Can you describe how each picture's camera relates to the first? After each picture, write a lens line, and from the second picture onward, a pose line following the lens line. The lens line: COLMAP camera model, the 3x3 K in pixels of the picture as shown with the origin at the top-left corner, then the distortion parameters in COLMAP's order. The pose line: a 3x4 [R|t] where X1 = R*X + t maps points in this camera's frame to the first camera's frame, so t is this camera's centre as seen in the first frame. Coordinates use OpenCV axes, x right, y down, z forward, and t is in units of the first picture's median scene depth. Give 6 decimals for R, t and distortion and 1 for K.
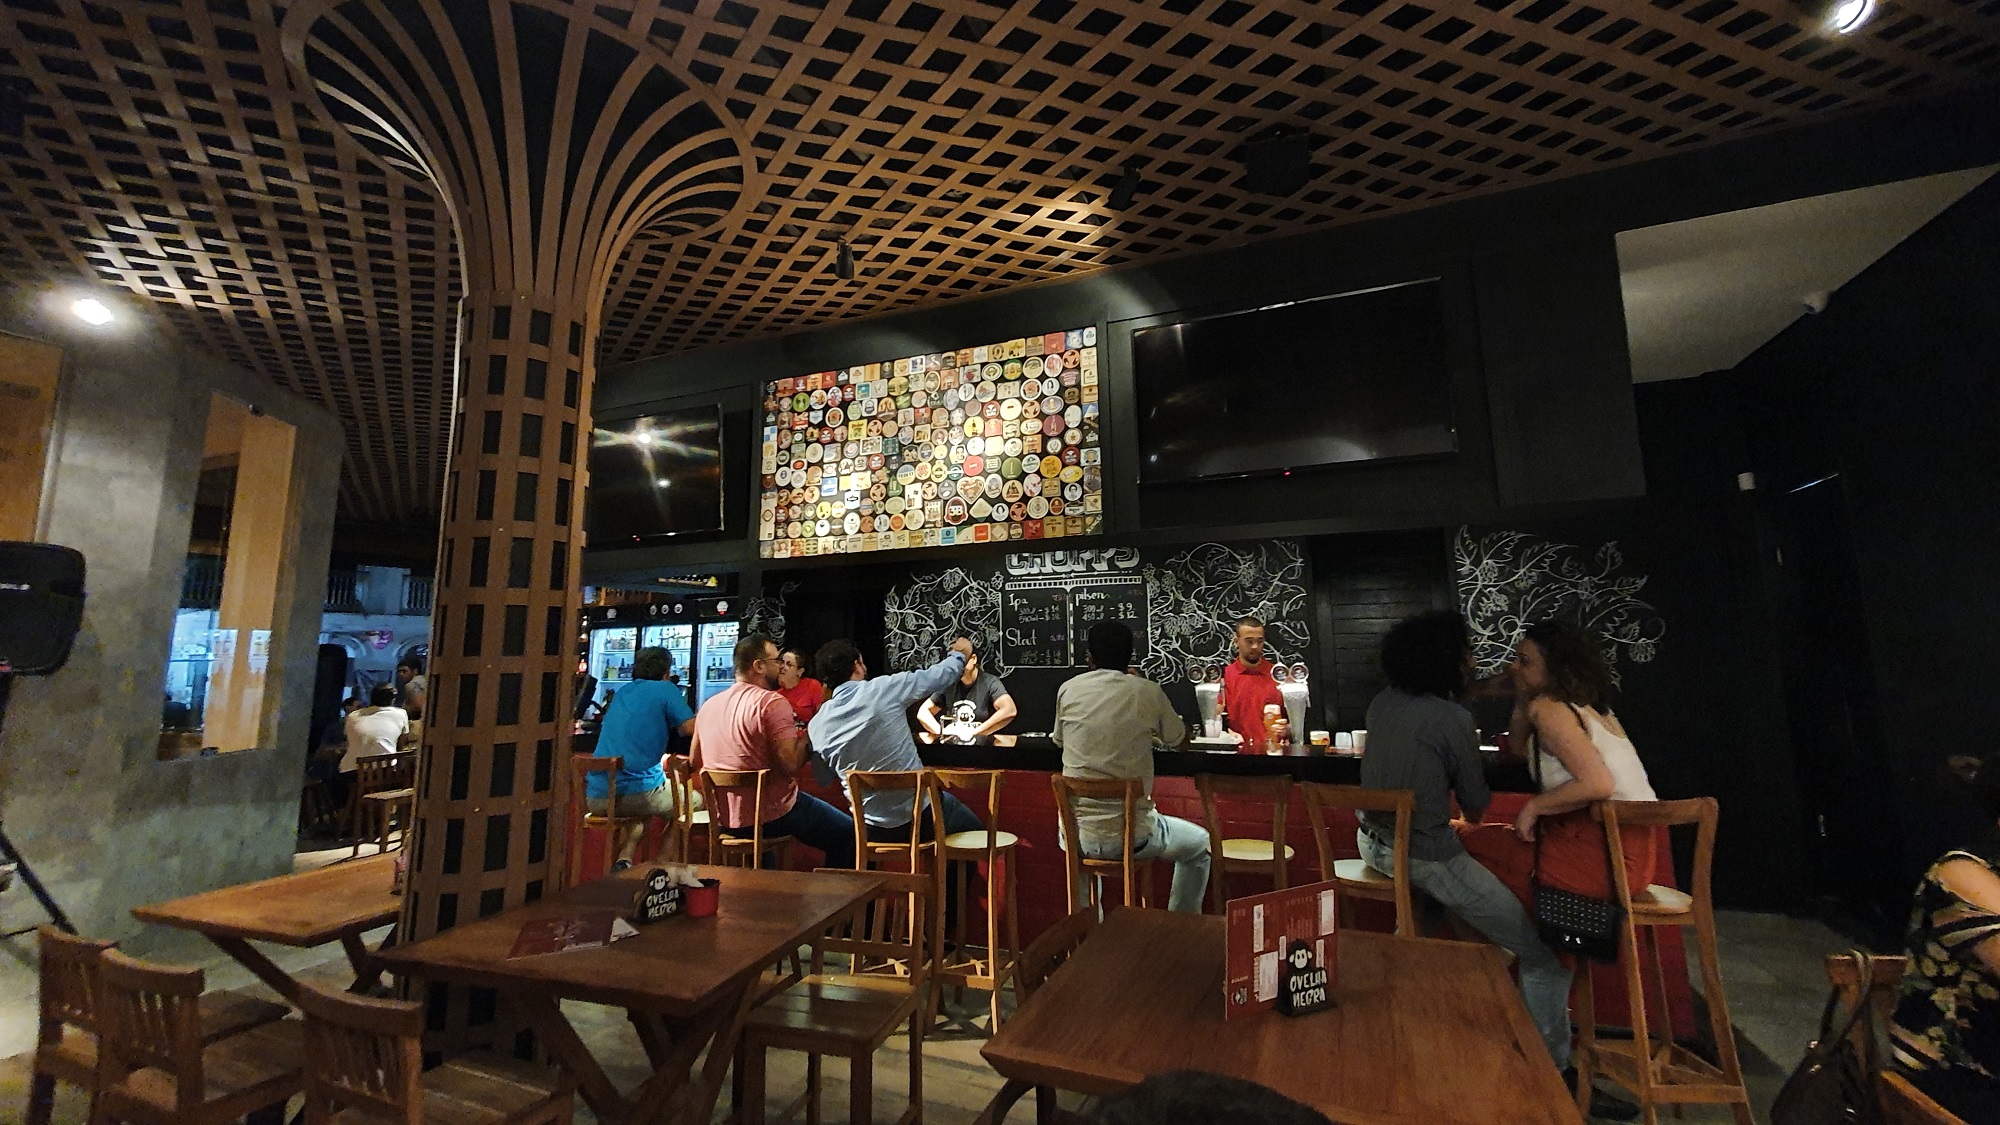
lens RADIAL K [[793.3, 0, 1014.0], [0, 793.3, 545.2], [0, 0, 1]] dist [0.008859, -0.000215]
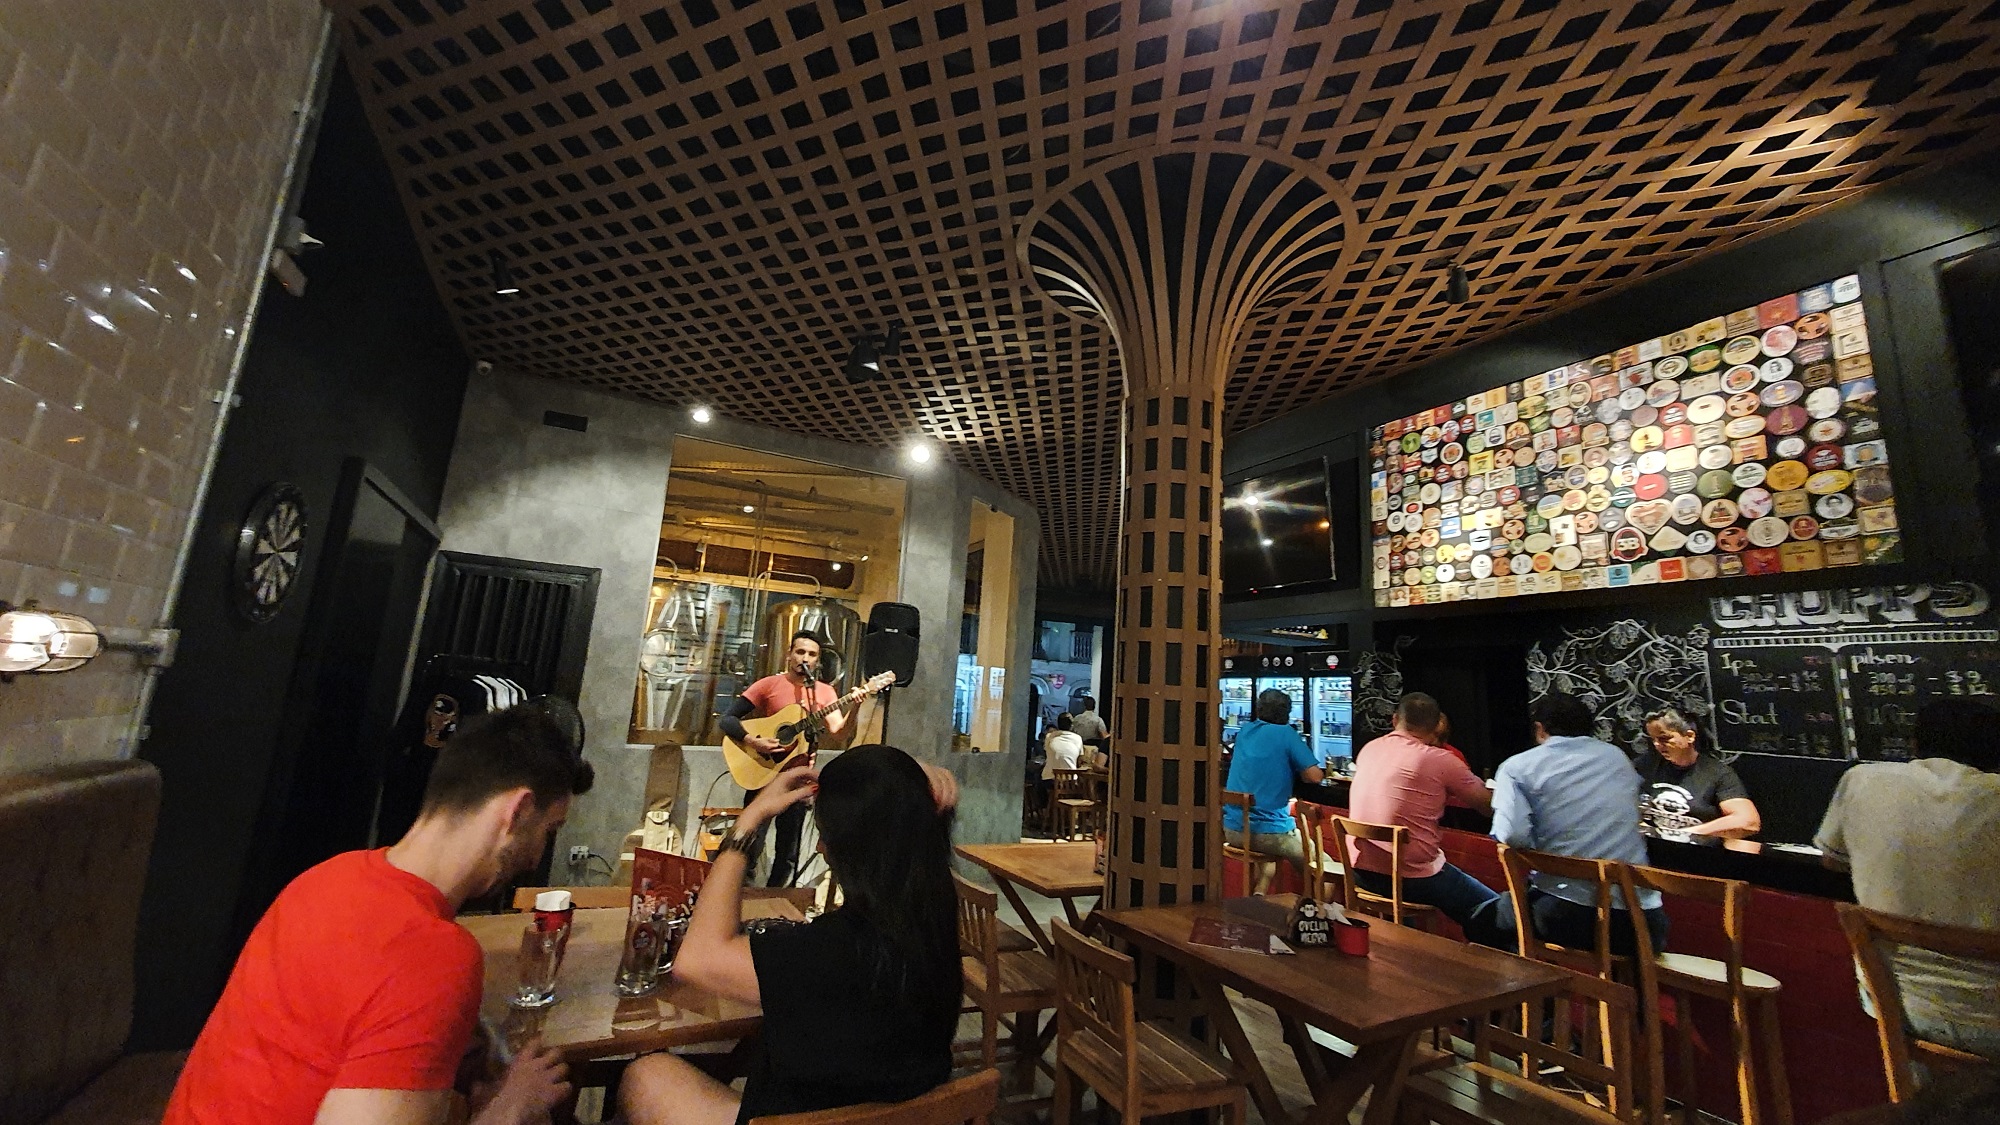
lens RADIAL K [[793.3, 0, 1014.0], [0, 793.3, 545.2], [0, 0, 1]] dist [0.008859, -0.000215]
pose [[0.751123, -0.067114, -0.656742, -0.009287], [0.019249, 0.996622, -0.079833, 0.011134], [0.659881, 0.047322, 0.749878, -0.028603]]
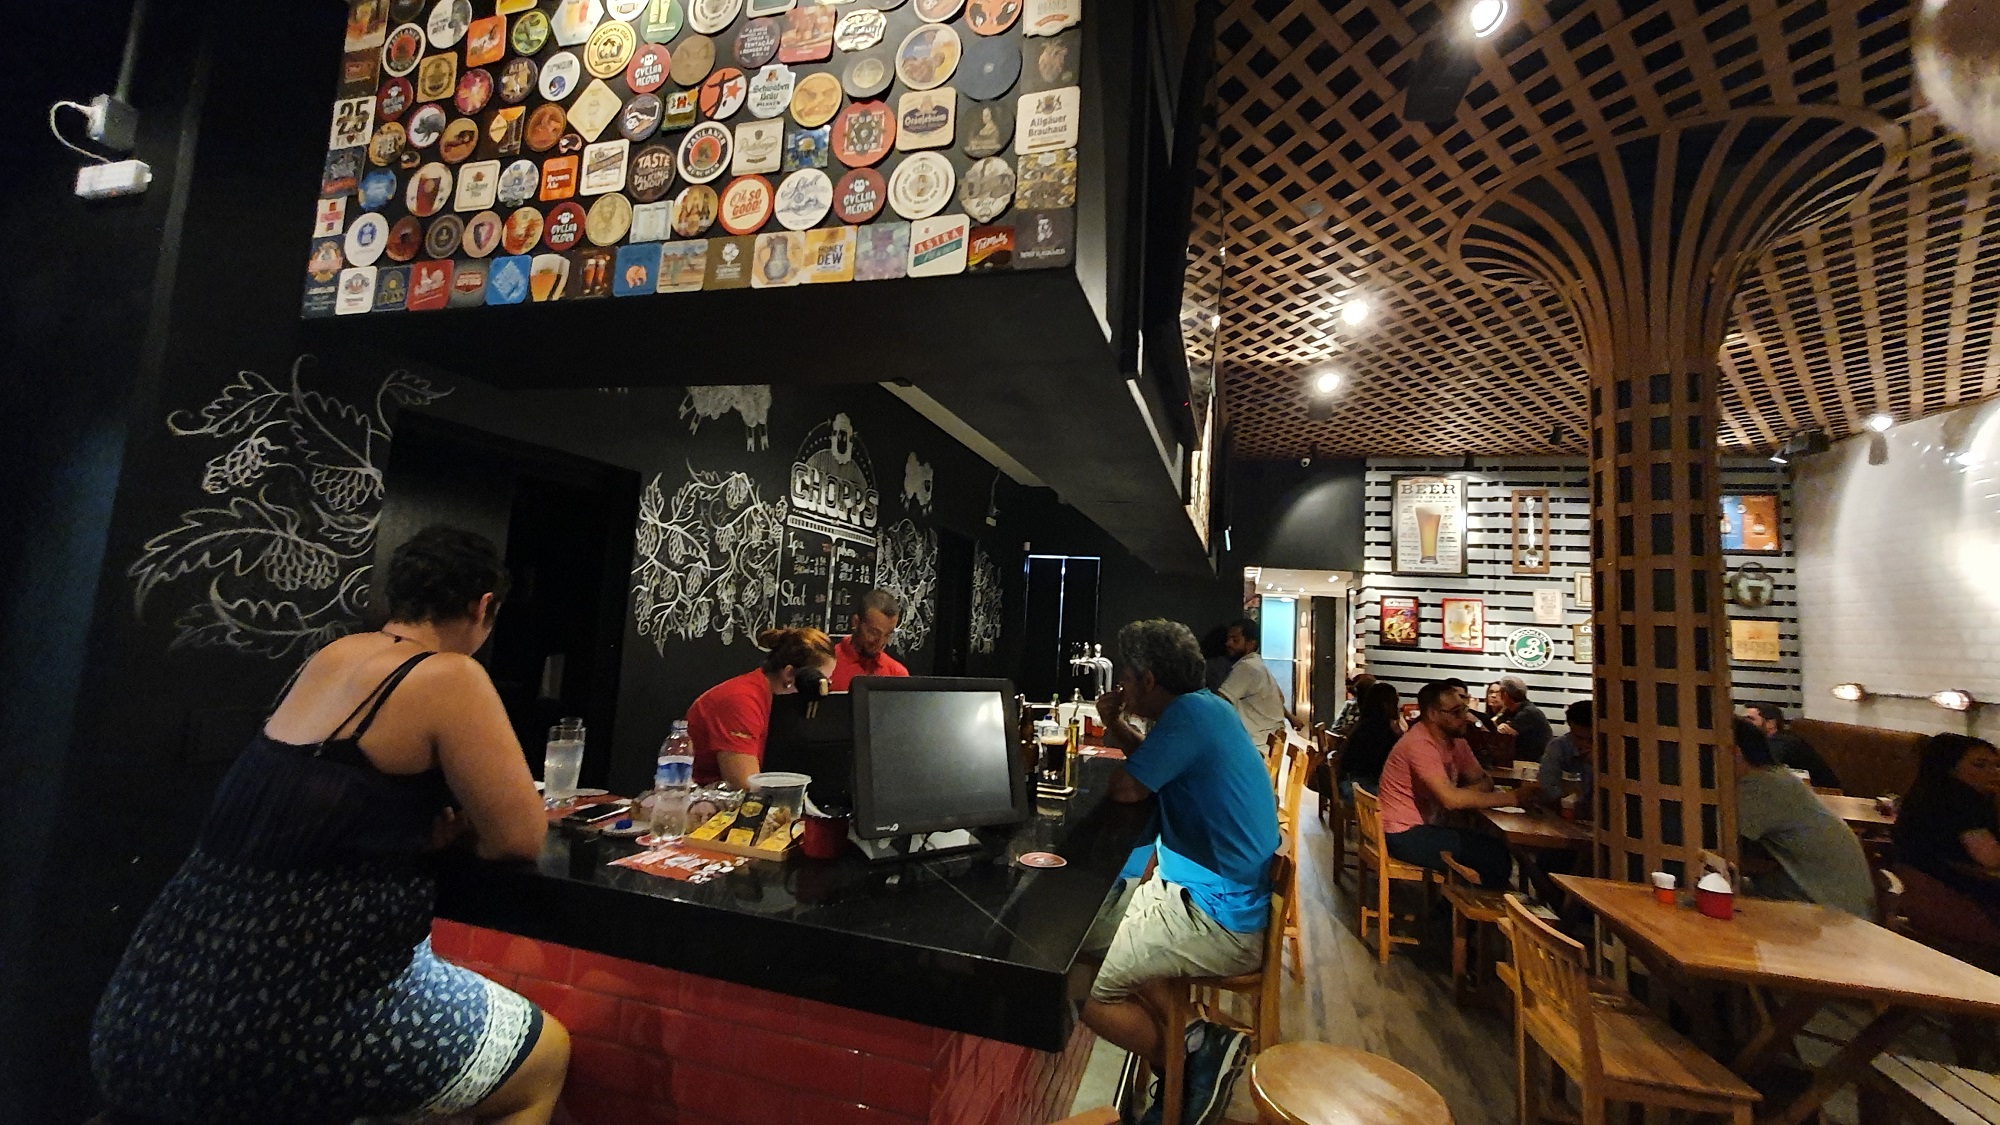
lens RADIAL K [[793.3, 0, 1014.0], [0, 793.3, 545.2], [0, 0, 1]] dist [0.008859, -0.000215]
pose [[-0.105075, 0.108595, 0.988517, -1.205145], [-0.195726, 0.972319, -0.127620, 0.208353], [-0.975013, -0.206889, -0.080911, 1.446473]]
